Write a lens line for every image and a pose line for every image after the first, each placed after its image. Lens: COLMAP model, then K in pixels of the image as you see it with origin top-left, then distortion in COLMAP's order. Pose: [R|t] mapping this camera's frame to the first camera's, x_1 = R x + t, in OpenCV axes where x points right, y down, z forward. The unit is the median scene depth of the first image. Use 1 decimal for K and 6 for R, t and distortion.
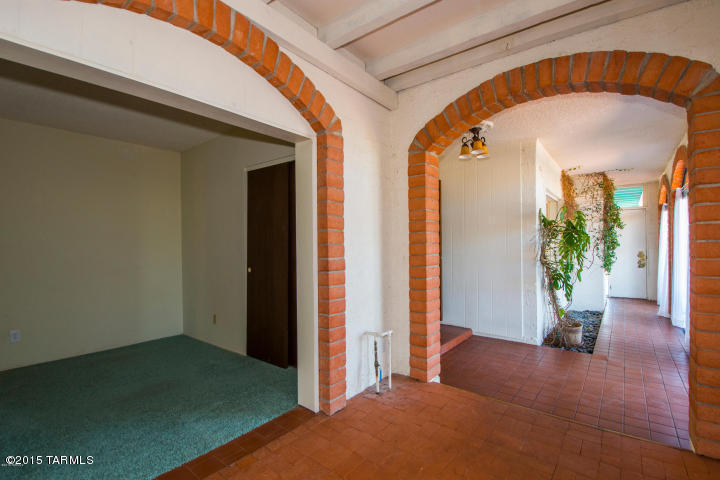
lens RADIAL K [[345.1, 0, 300.9], [0, 345.1, 239.9], [0, 0, 1]] dist [0.016220, -0.015815]
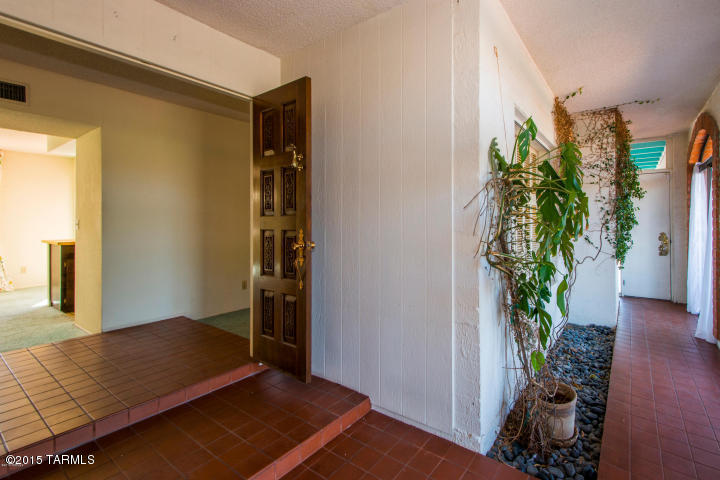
lens RADIAL K [[321.2, 0, 421.2], [0, 321.2, 217.5], [0, 0, 1]] dist [0.013654, -0.000013]
pose [[0.983685, 0.010105, 0.179615, 0.514186], [-0.008936, 0.999933, -0.007314, 0.016202], [-0.179677, 0.005590, 0.983710, 0.593838]]
